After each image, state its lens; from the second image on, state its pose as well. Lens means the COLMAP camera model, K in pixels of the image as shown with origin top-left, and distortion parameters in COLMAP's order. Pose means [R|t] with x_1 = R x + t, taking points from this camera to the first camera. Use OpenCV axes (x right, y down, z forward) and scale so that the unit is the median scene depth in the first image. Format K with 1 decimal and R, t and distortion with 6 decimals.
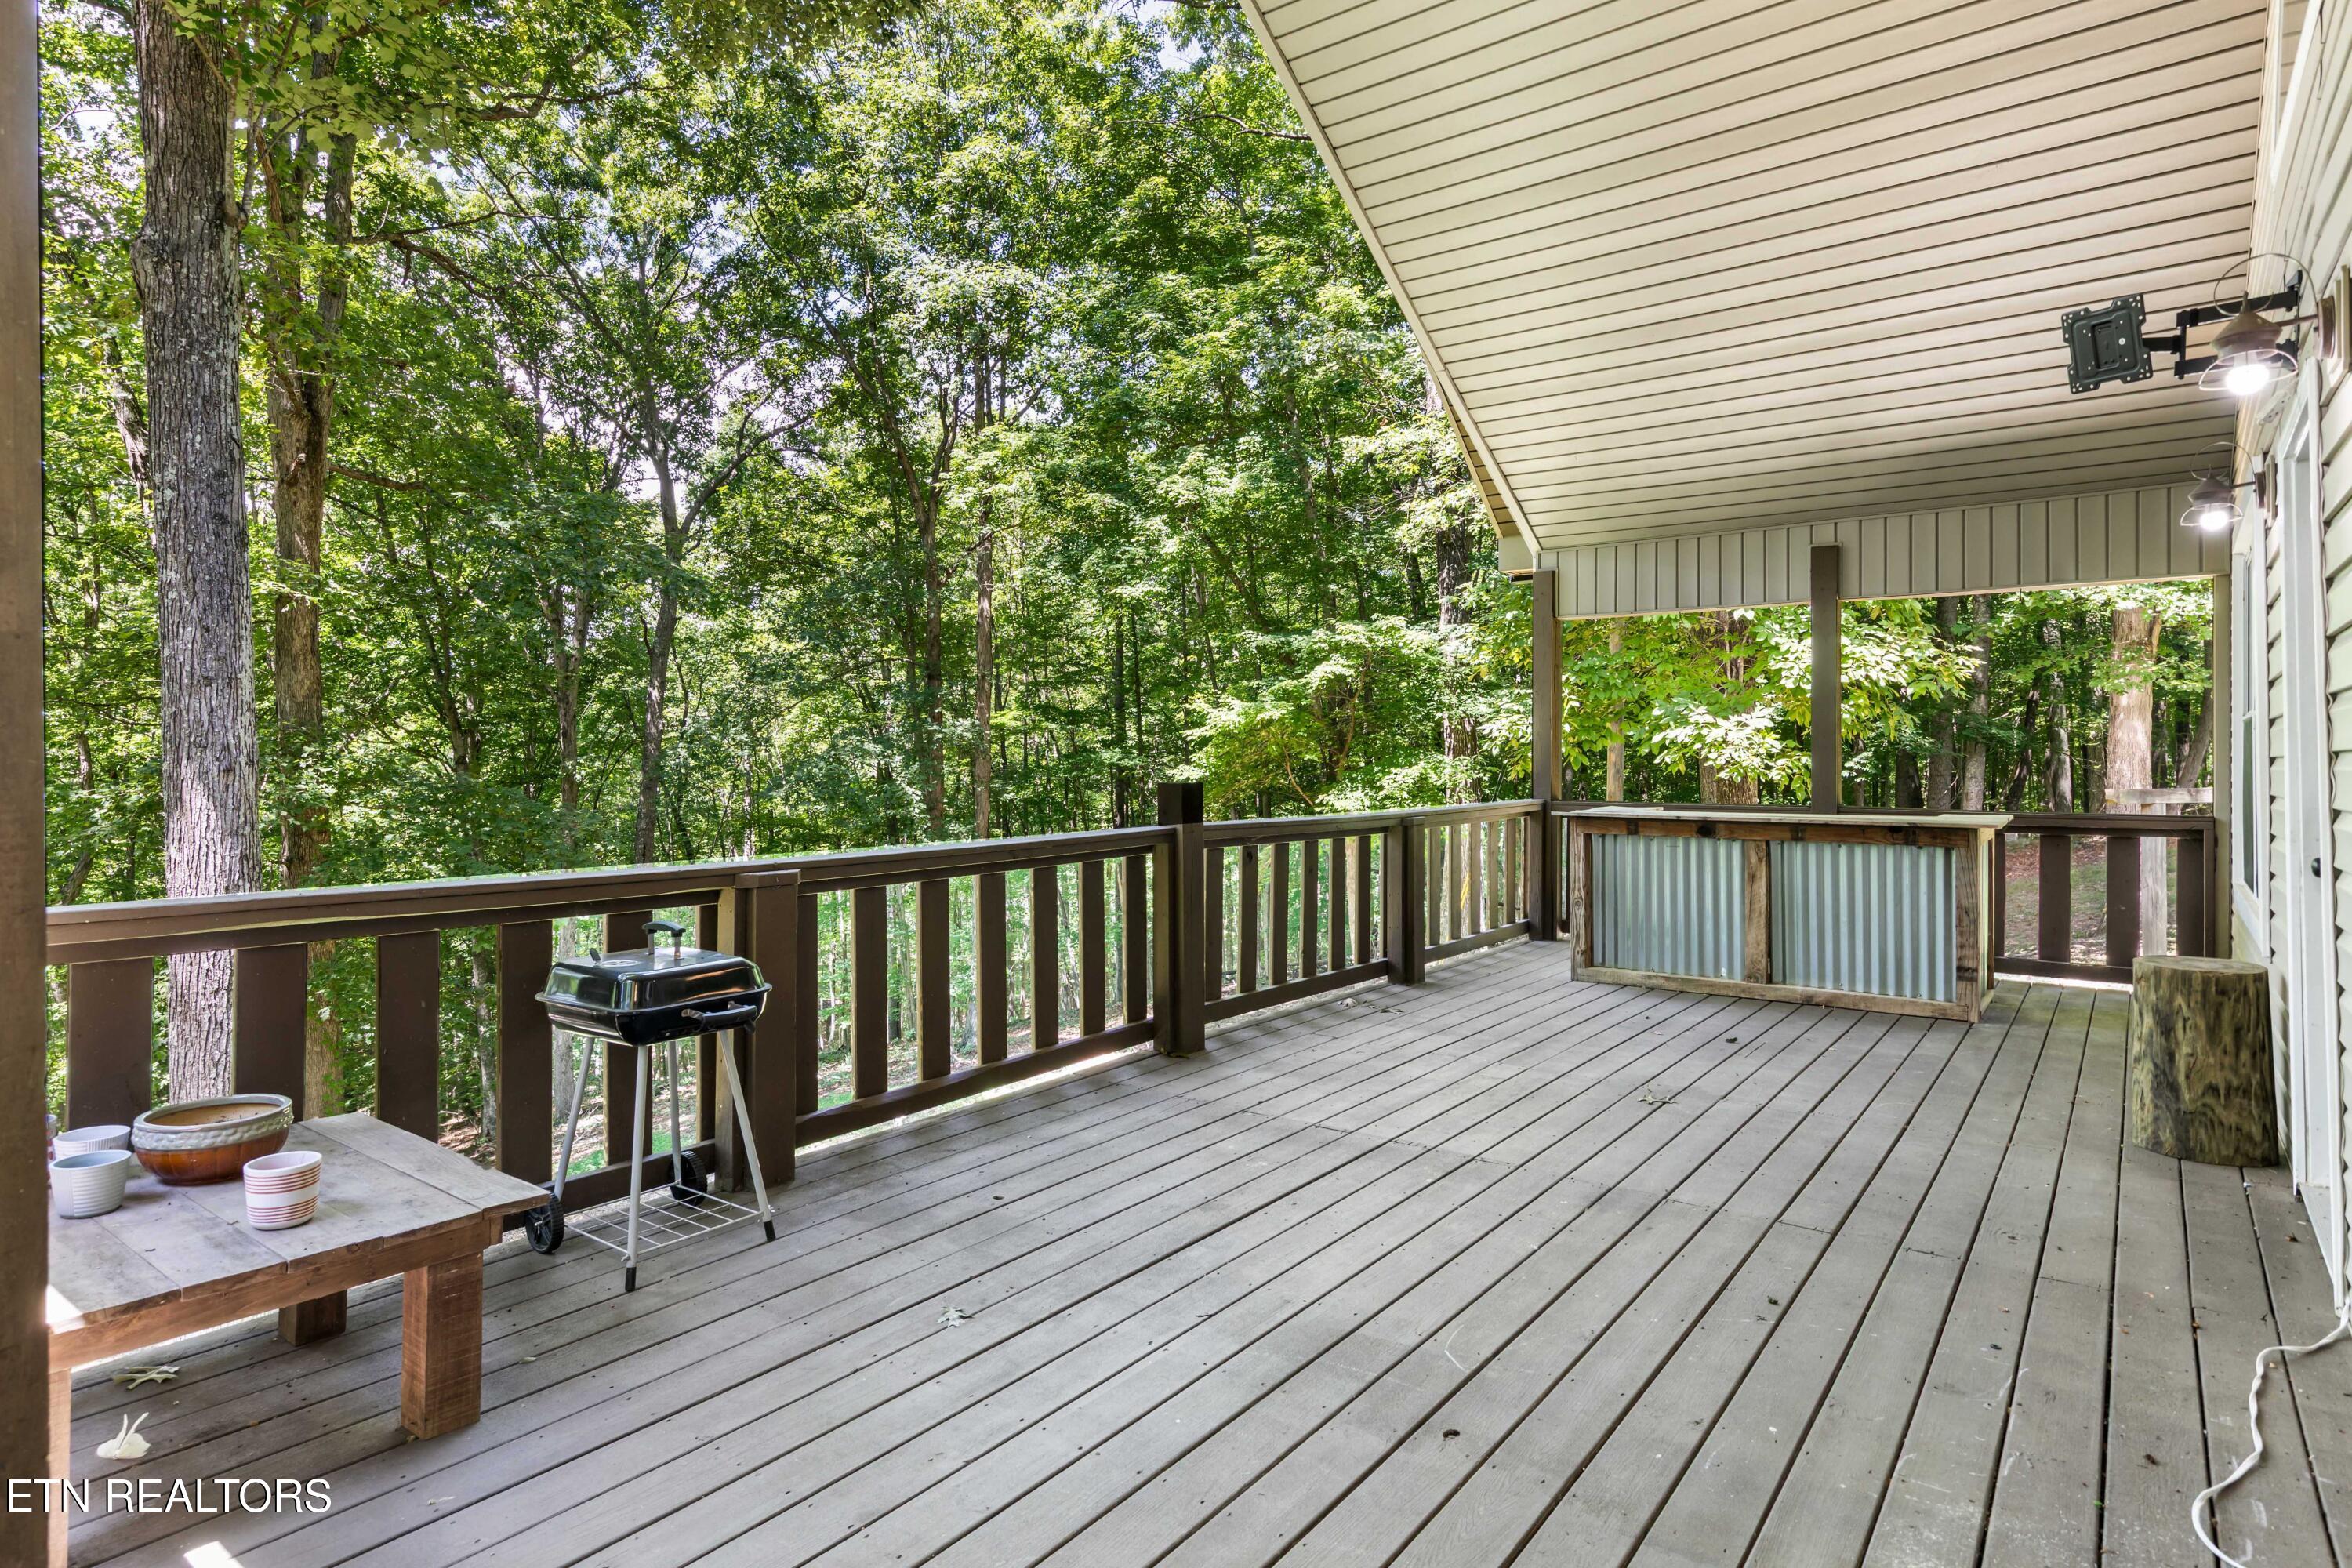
lens RADIAL K [[1317.7, 0, 1218.4], [0, 1317.7, 813.6], [0, 0, 1]] dist [0.008404, 0.000845]
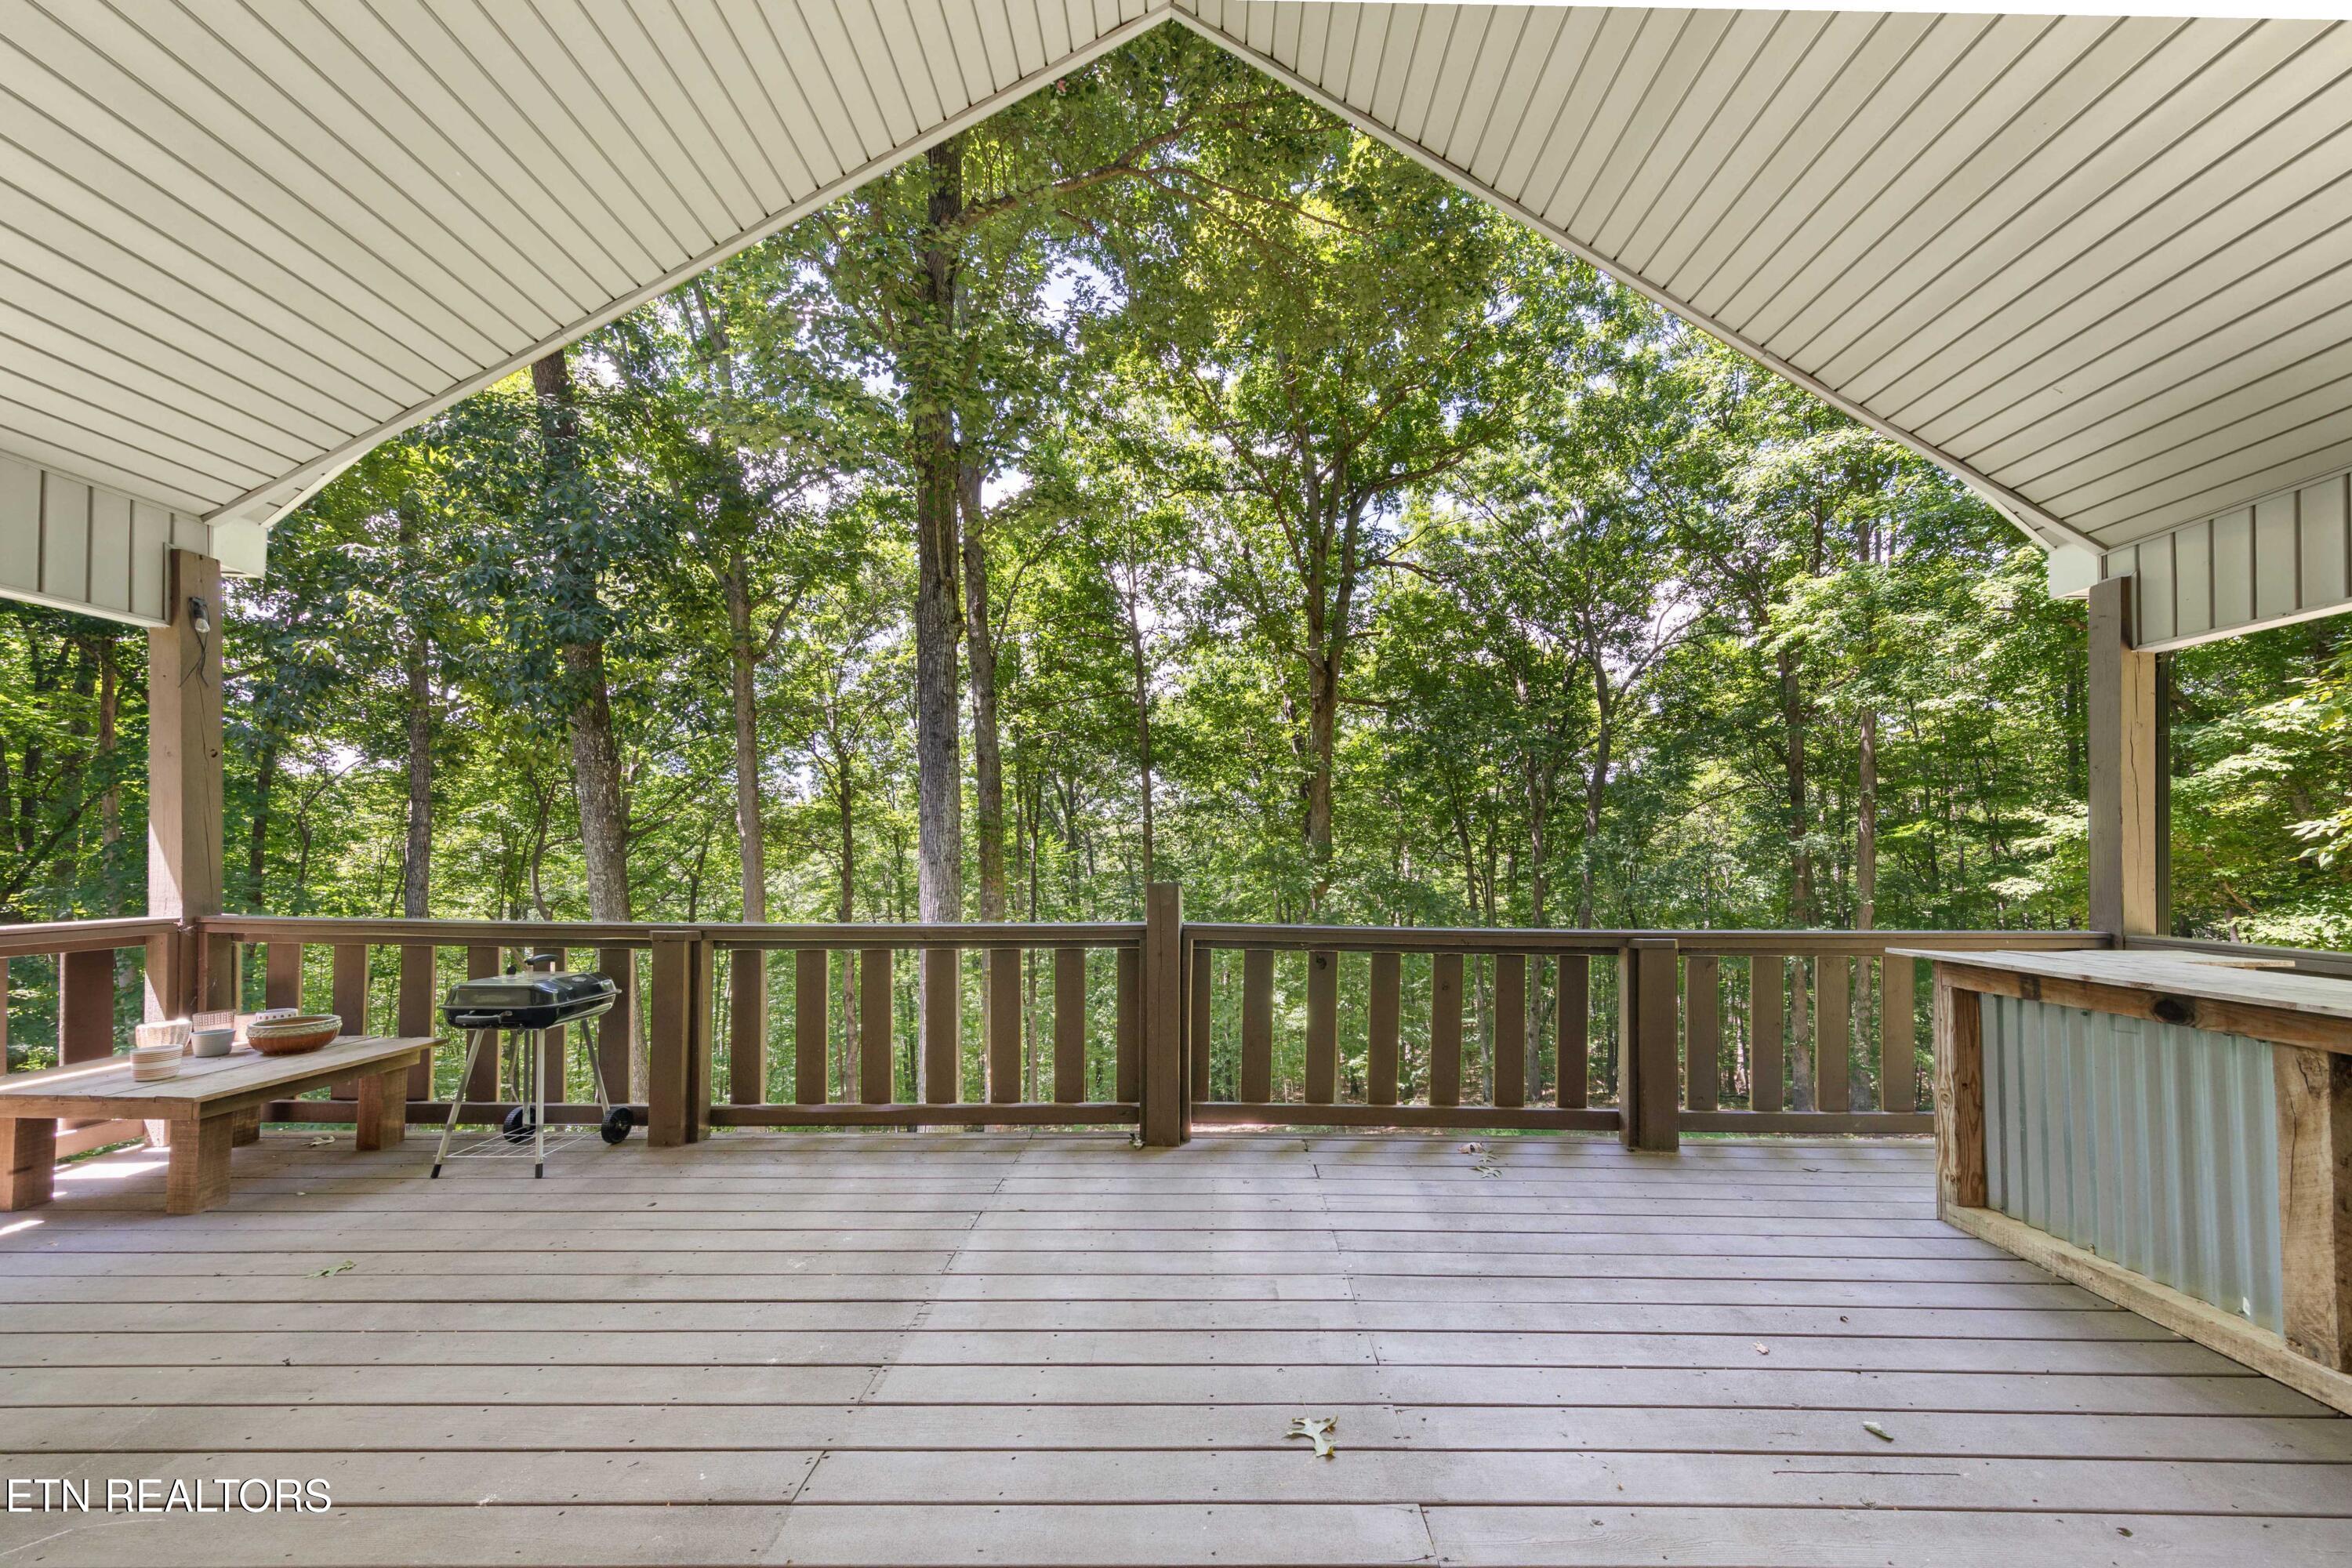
lens RADIAL K [[855.0, 0, 1182.0], [0, 855.0, 858.9], [0, 0, 1]] dist [0.009466, -0.000008]
pose [[0.580685, 0.006853, -0.814099, 0.408913], [-0.047054, 0.998575, -0.025158, -0.019841], [0.812767, 0.052915, 0.580181, 0.479203]]
